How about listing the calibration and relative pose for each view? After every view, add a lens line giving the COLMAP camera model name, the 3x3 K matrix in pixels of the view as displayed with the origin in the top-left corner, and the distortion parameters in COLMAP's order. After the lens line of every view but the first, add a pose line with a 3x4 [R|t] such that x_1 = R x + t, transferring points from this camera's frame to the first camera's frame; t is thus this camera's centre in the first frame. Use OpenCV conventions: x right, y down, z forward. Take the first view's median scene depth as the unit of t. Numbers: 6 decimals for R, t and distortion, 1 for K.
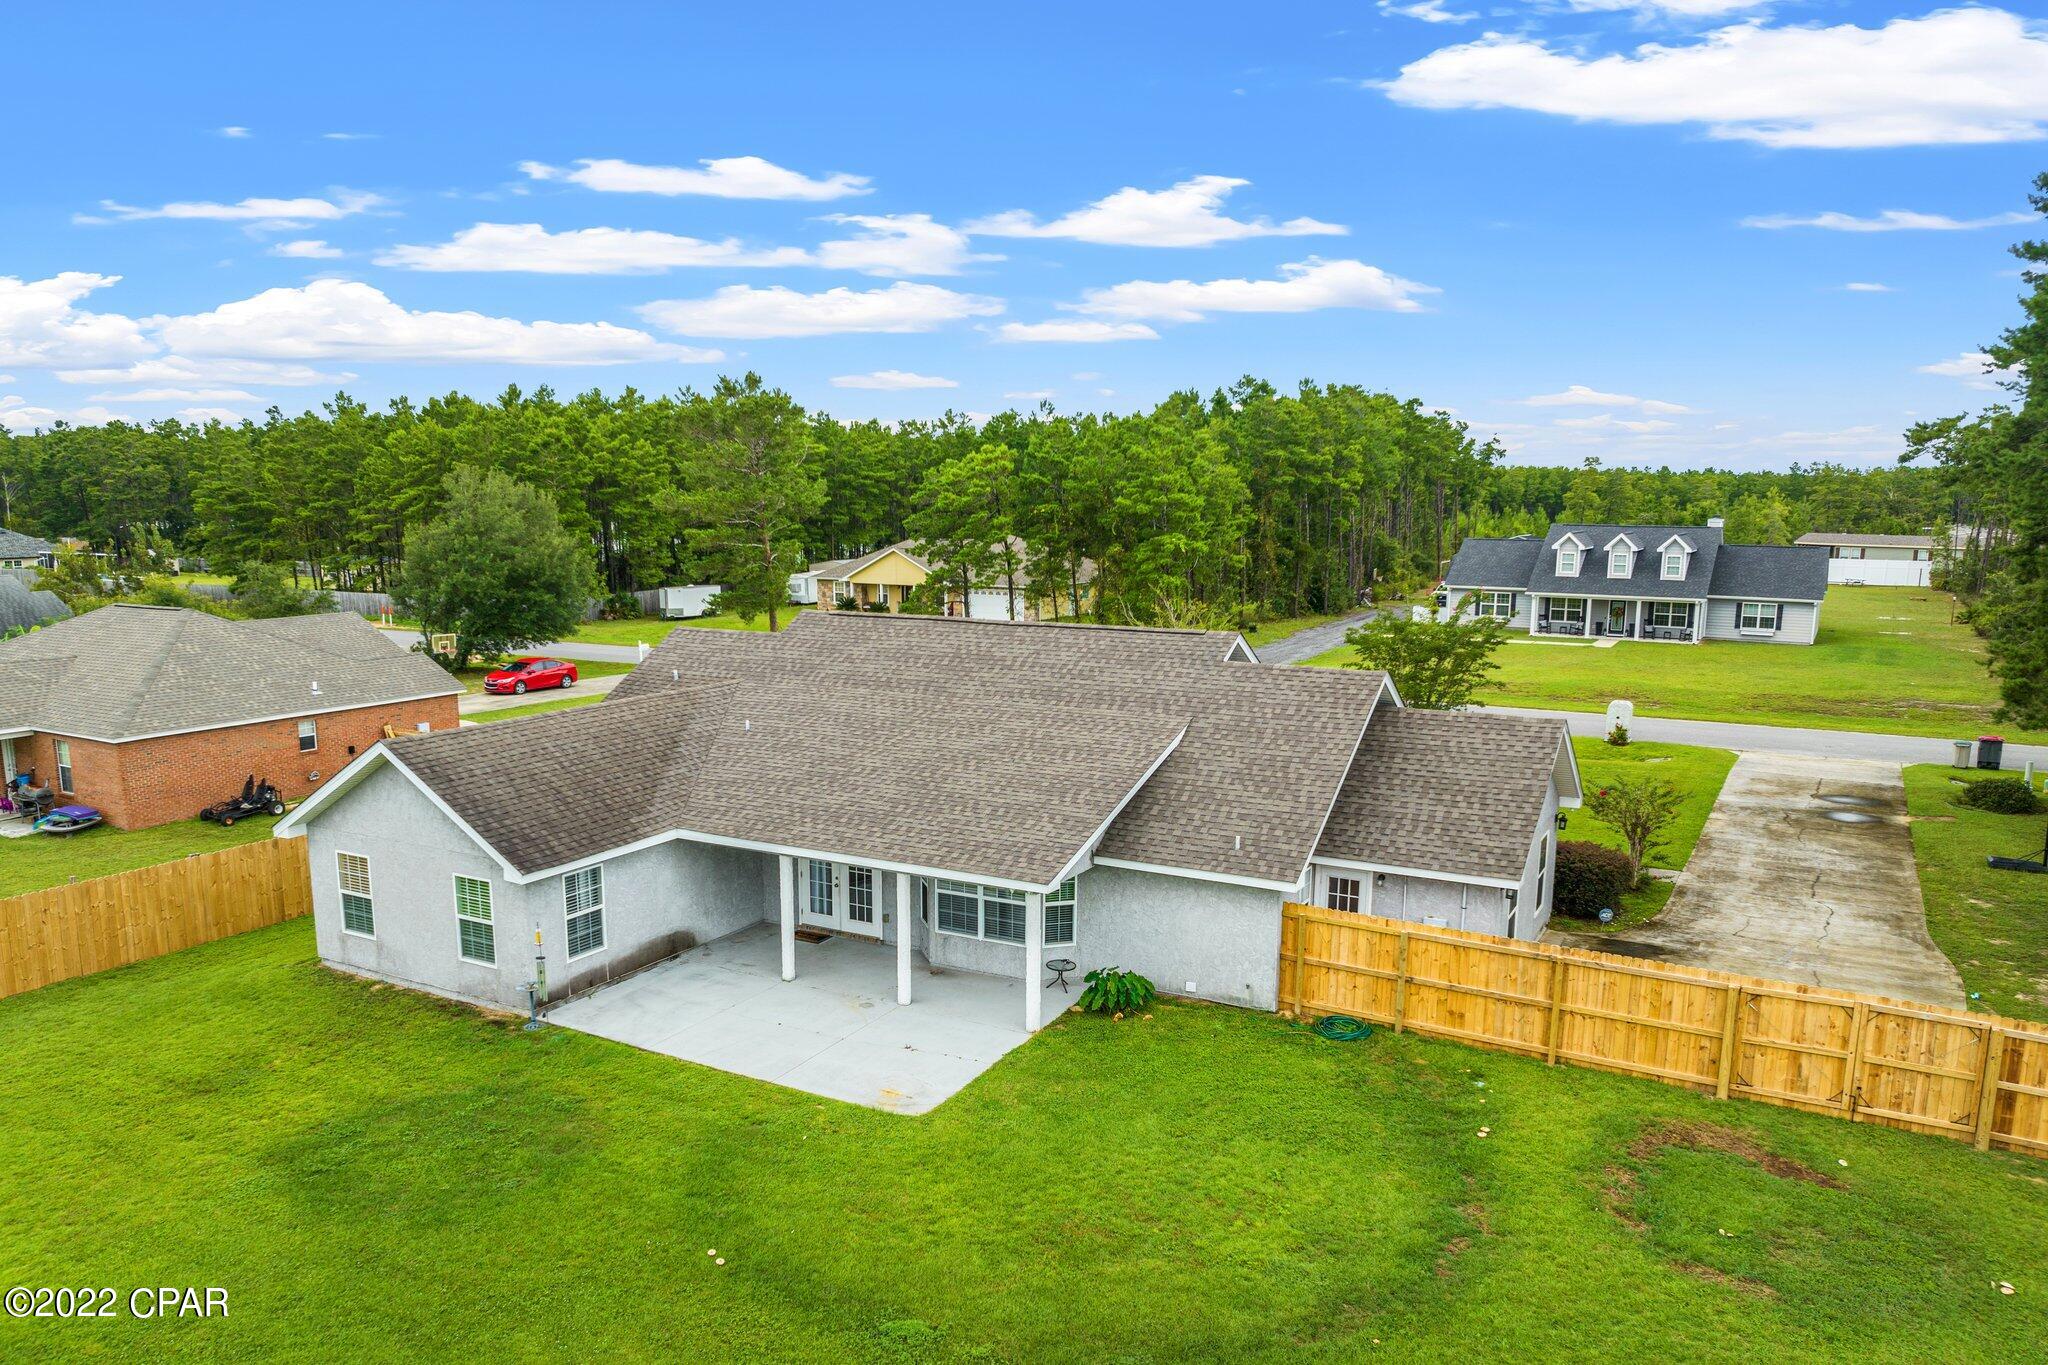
lens RADIAL K [[1456.1, 0, 1024.0], [0, 1456.1, 756.0], [0, 0, 1]] dist [-0.004839, -0.006793]
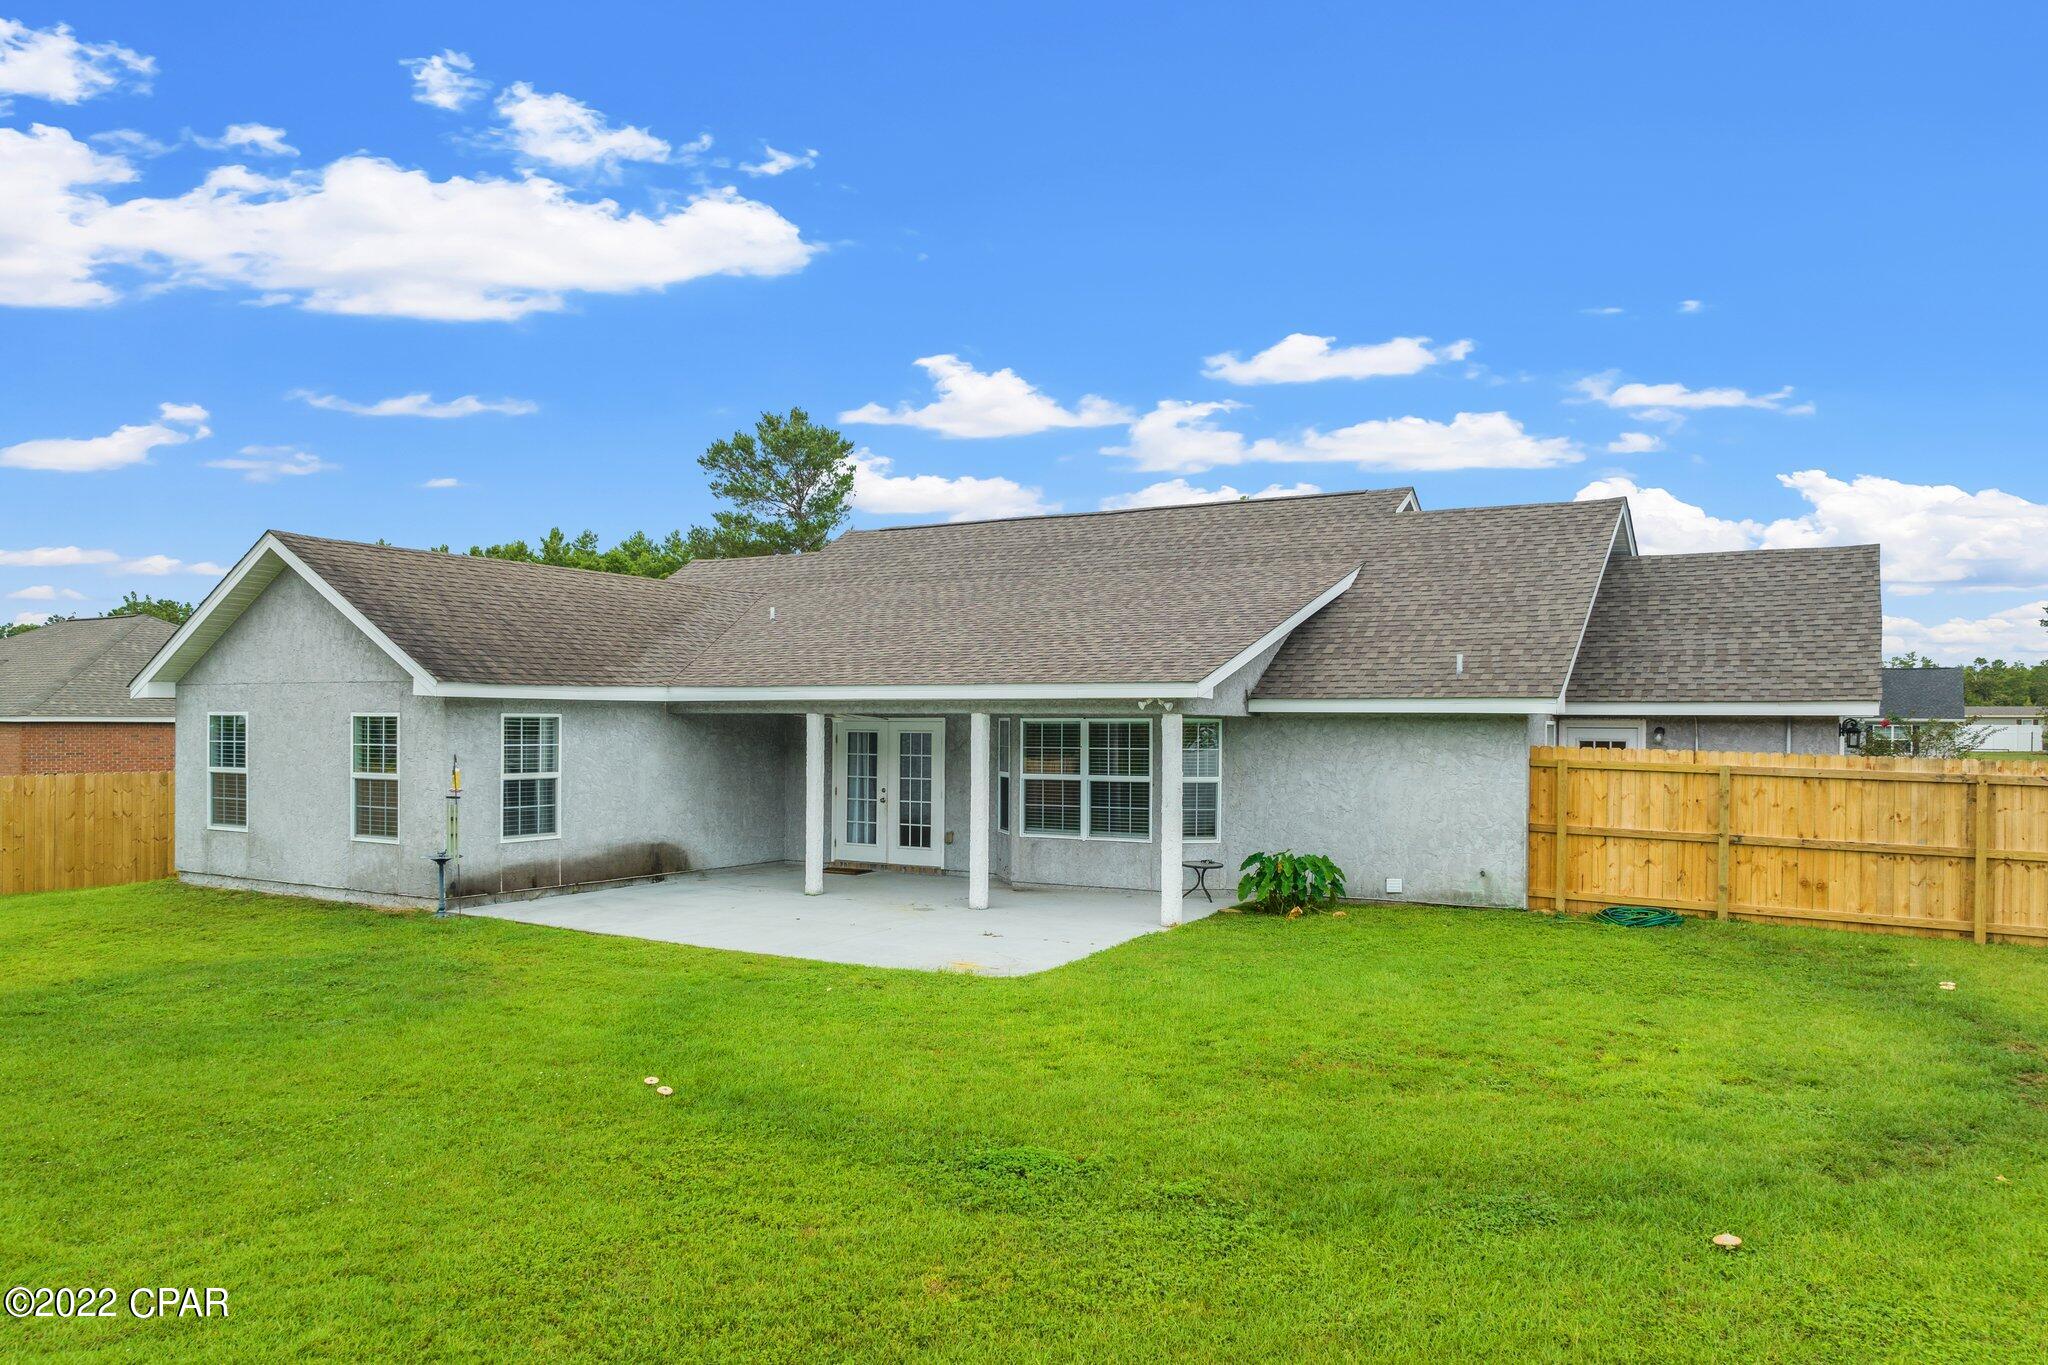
lens RADIAL K [[1461.3, 0, 1026.3], [0, 1461.3, 719.6], [0, 0, 1]] dist [-0.026115, -0.002703]
pose [[0.999655, 0.000935, -0.026246, -0.041114], [-0.005815, 0.982440, -0.186489, 0.209019], [0.025611, 0.186577, 0.982106, 0.299535]]
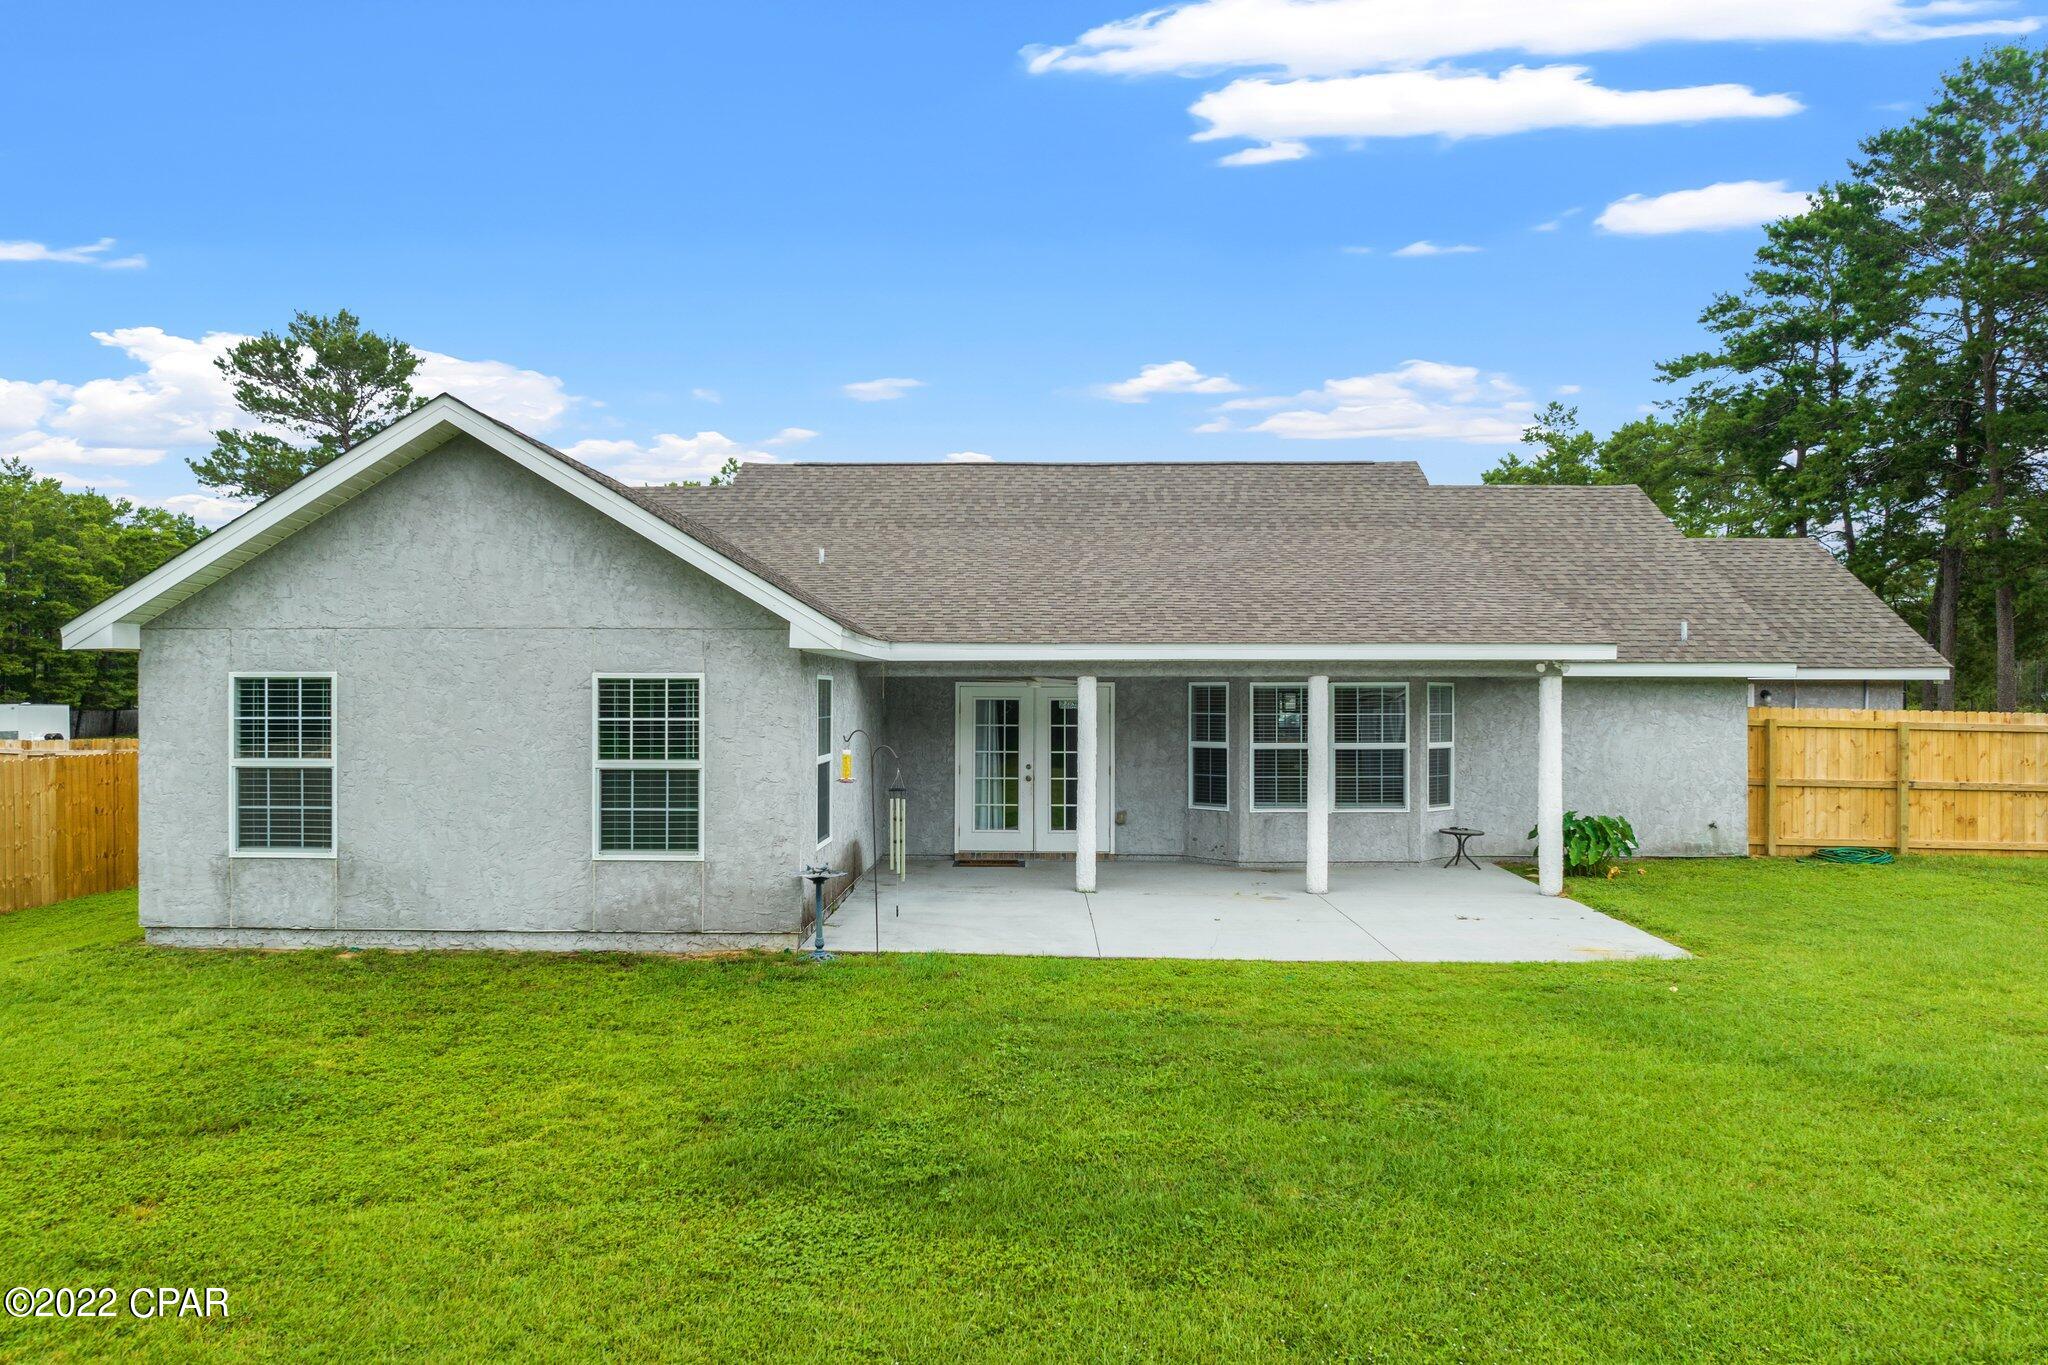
lens RADIAL K [[1443.6, 0, 1024.0], [0, 1443.6, 682.5], [0, 0, 1]] dist [-0.027376, 0.002825]
pose [[0.883134, 0.001276, 0.469120, -0.478581], [0.089323, 0.981245, -0.170822, 0.174125], [-0.460539, 0.192761, 0.866456, 0.501000]]
